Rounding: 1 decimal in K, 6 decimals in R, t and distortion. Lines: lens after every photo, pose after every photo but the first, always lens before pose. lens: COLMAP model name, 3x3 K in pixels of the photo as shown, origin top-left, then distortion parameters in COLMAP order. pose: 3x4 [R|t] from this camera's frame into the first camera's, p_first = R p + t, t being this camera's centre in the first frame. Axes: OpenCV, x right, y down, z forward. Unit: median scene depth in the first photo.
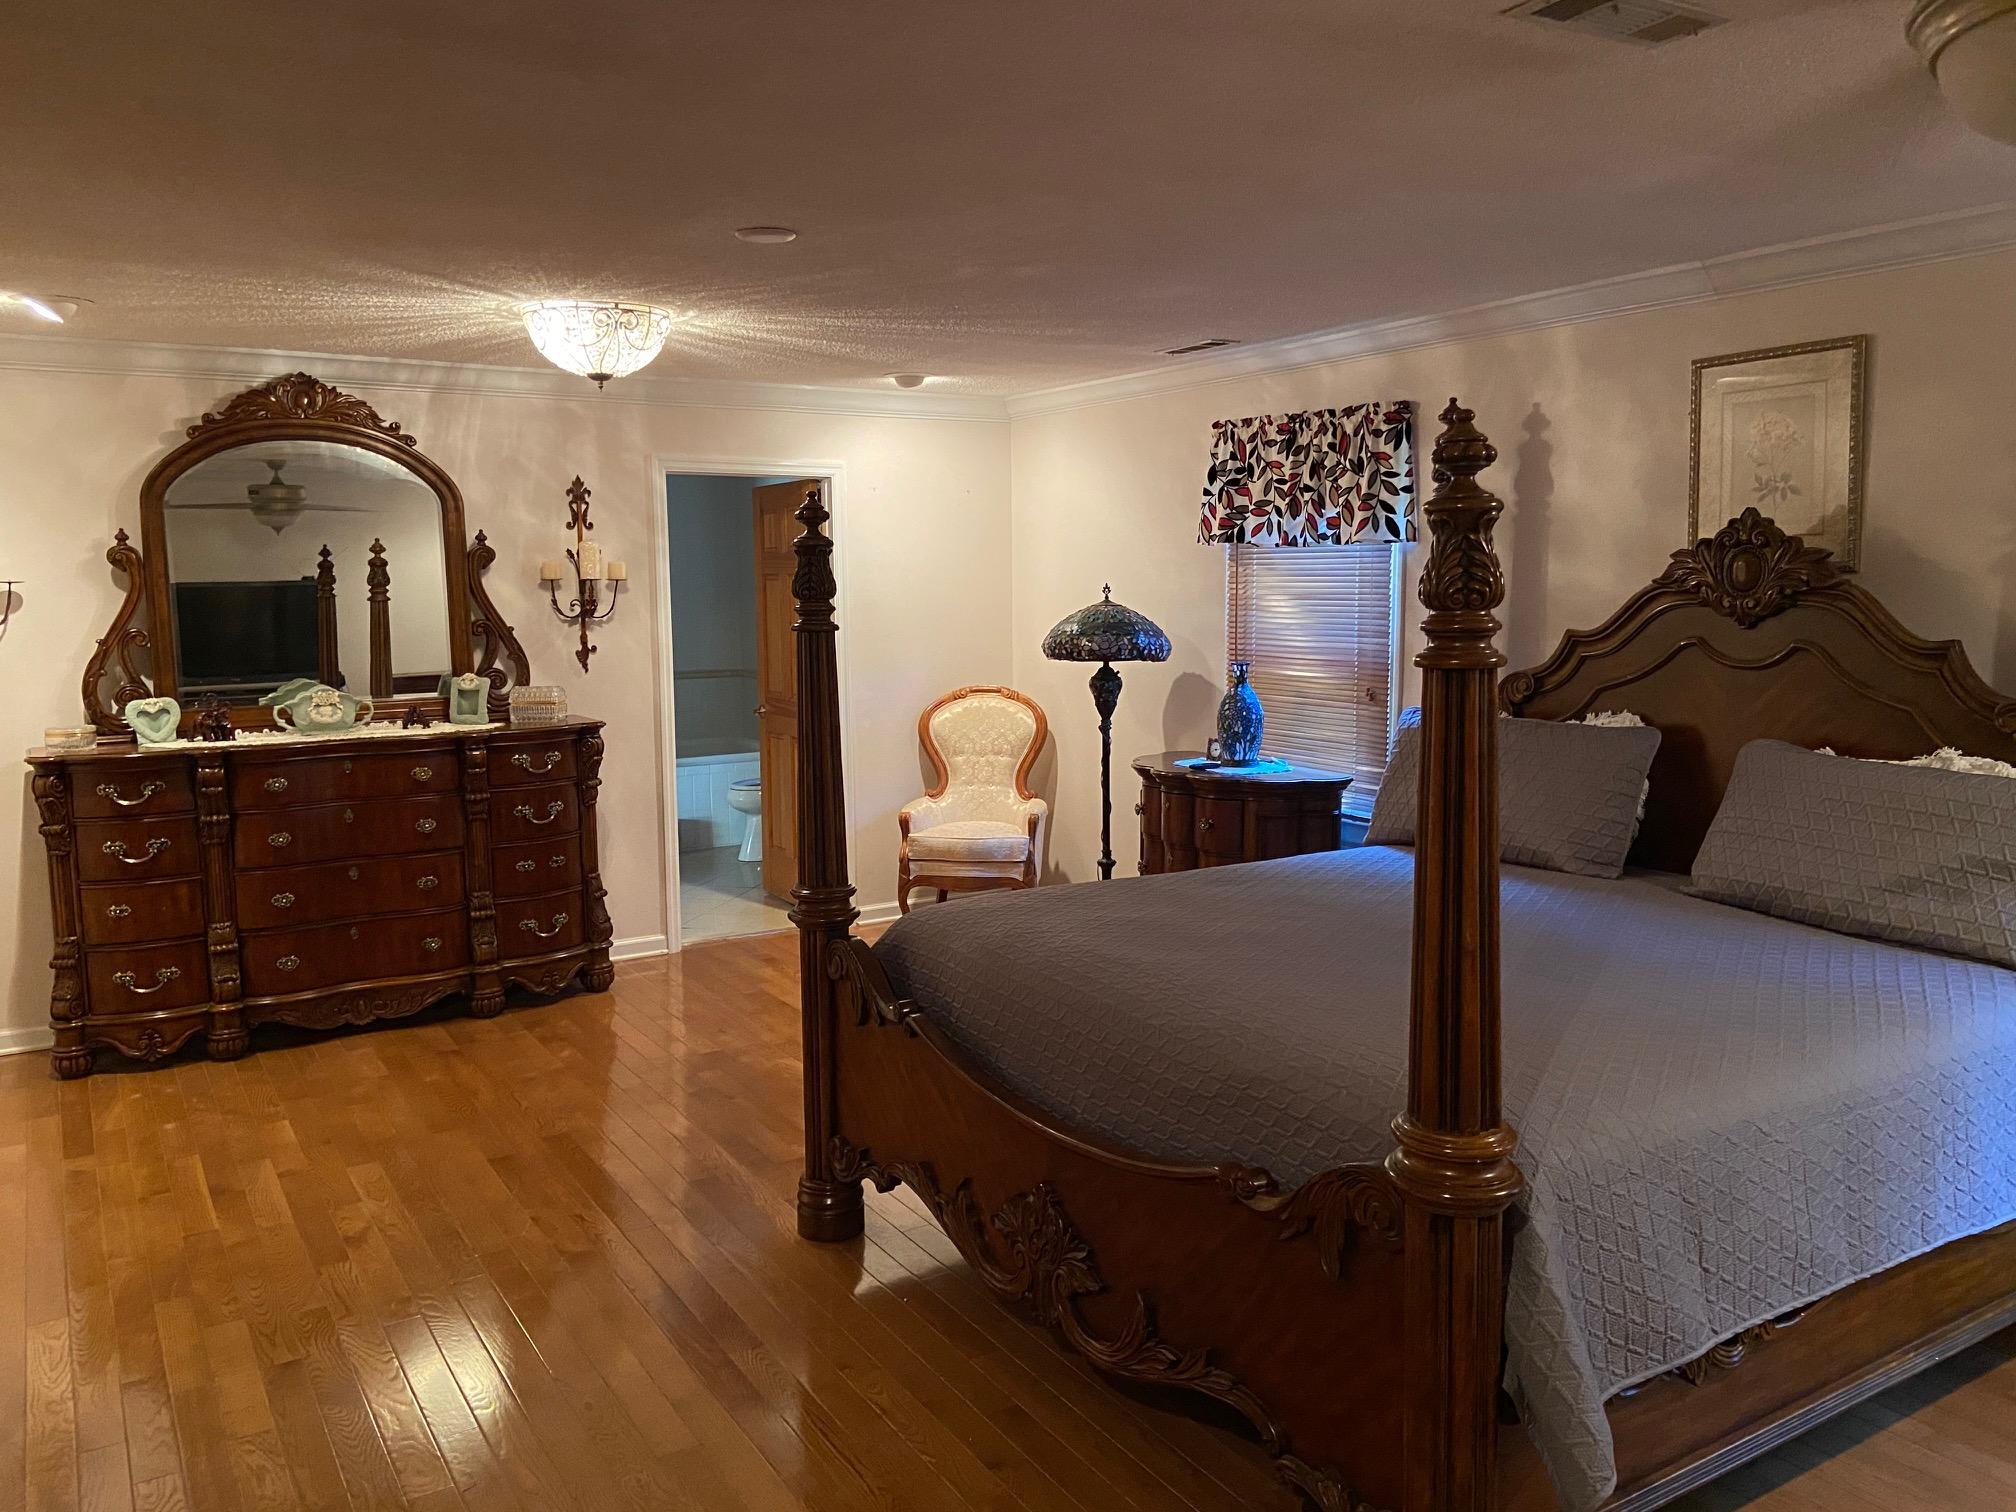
lens RADIAL K [[1519.7, 0, 1006.6], [0, 1519.7, 745.0], [0, 0, 1]] dist [0.127531, -0.160580]
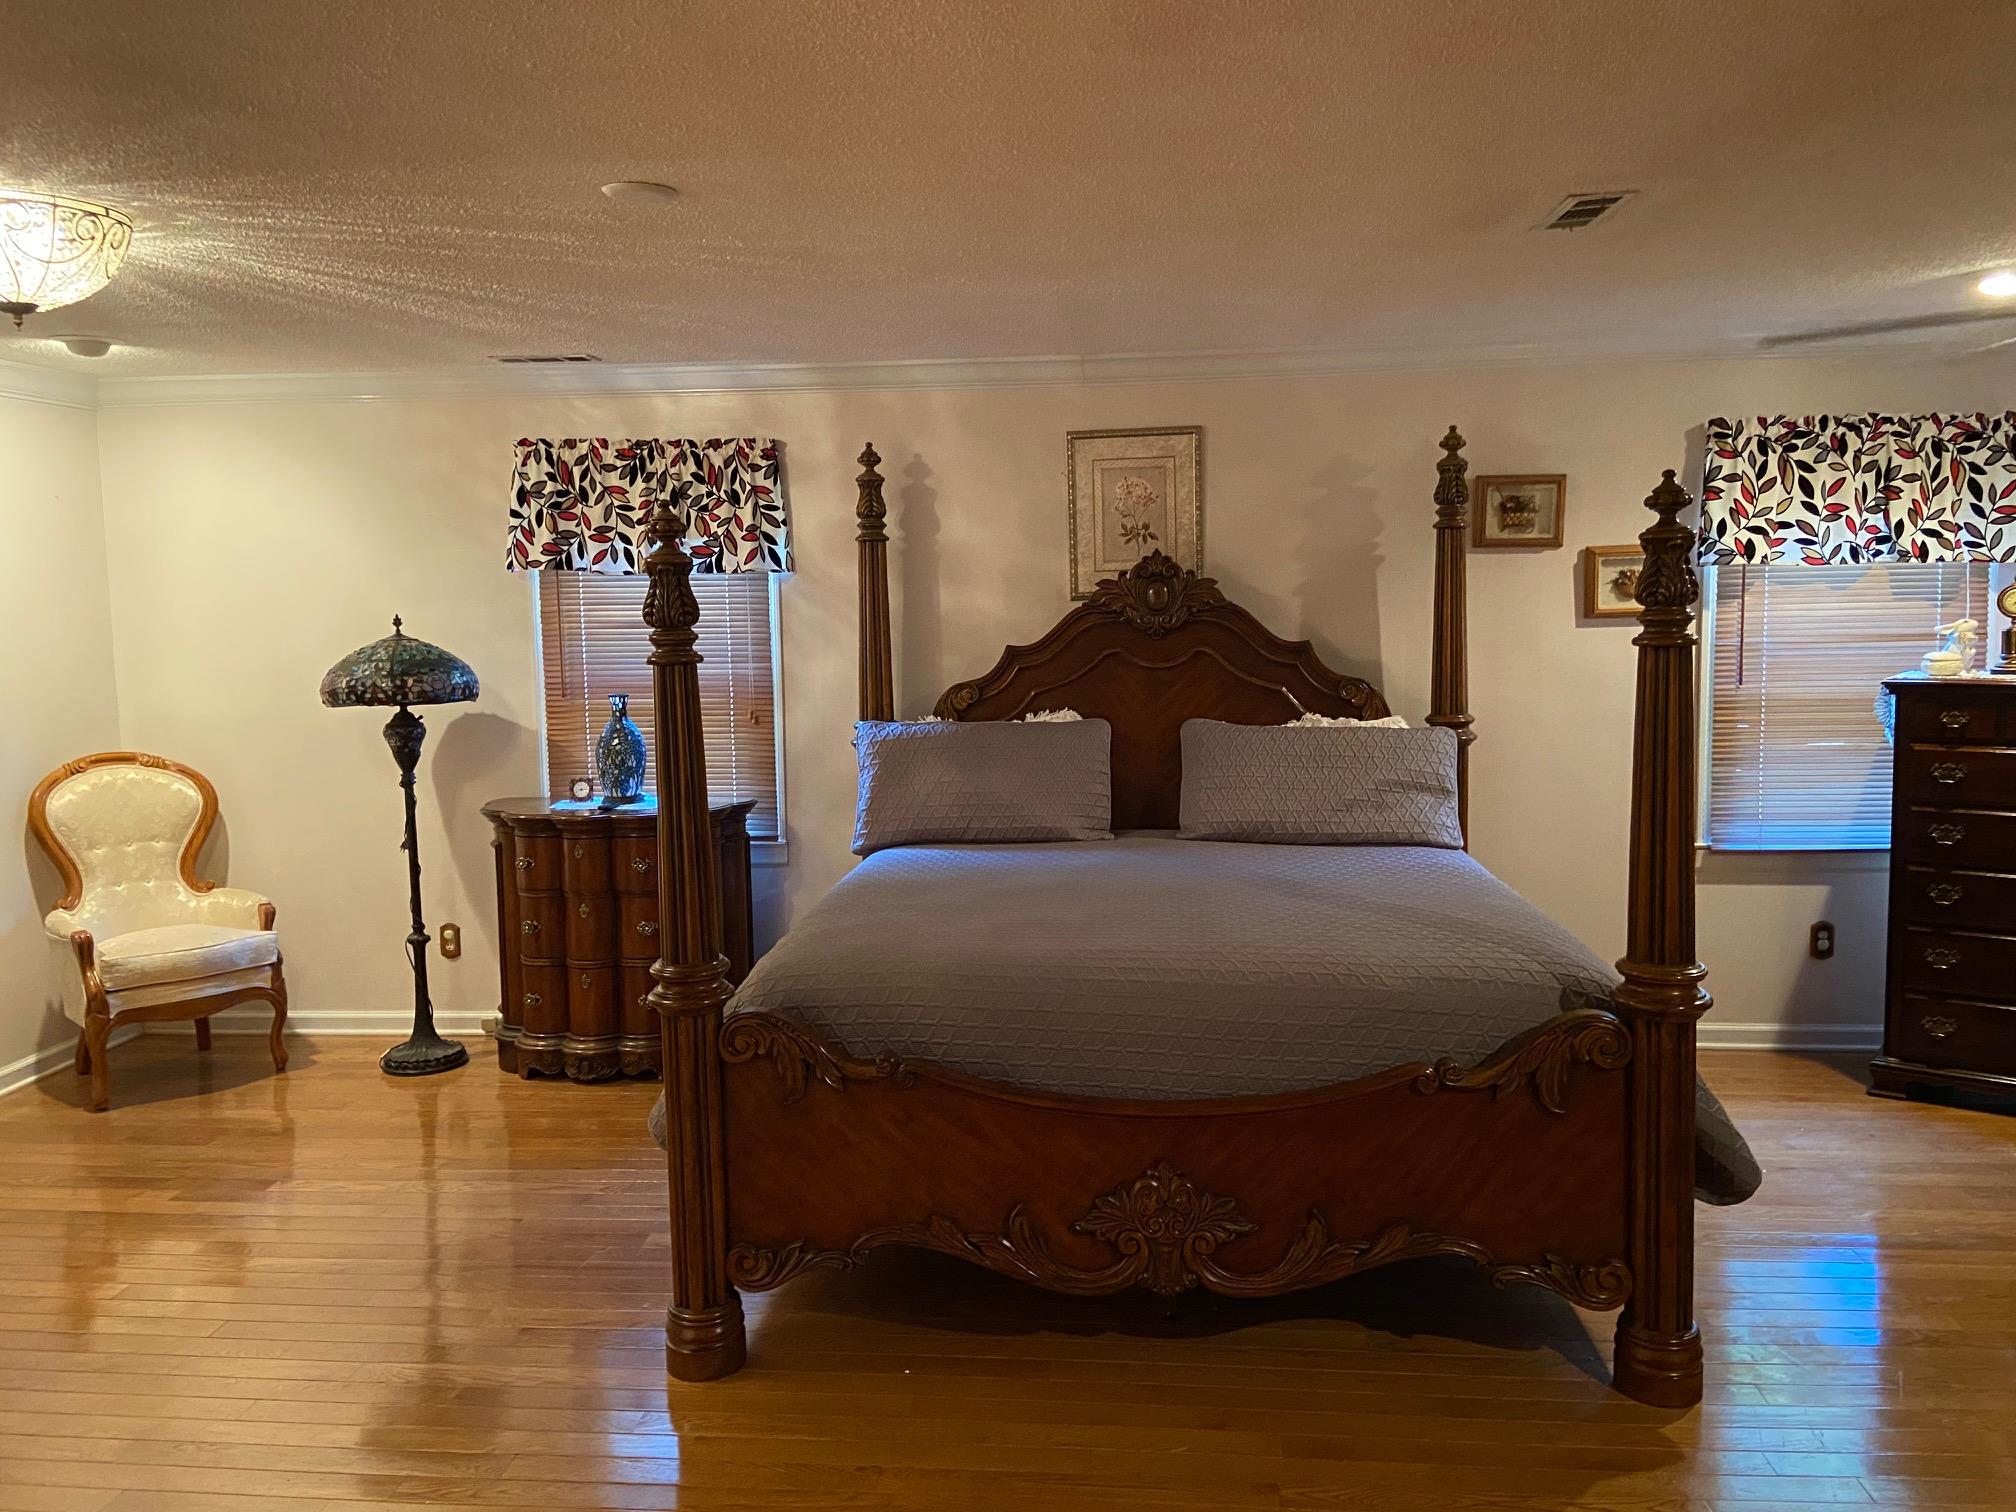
lens RADIAL K [[1519.7, 0, 1006.6], [0, 1519.7, 745.0], [0, 0, 1]] dist [0.127531, -0.160580]
pose [[0.605022, -0.078924, 0.792287, -0.457859], [0.101941, 0.994564, 0.021228, -0.018038], [-0.789656, 0.067923, 0.609779, 0.222525]]
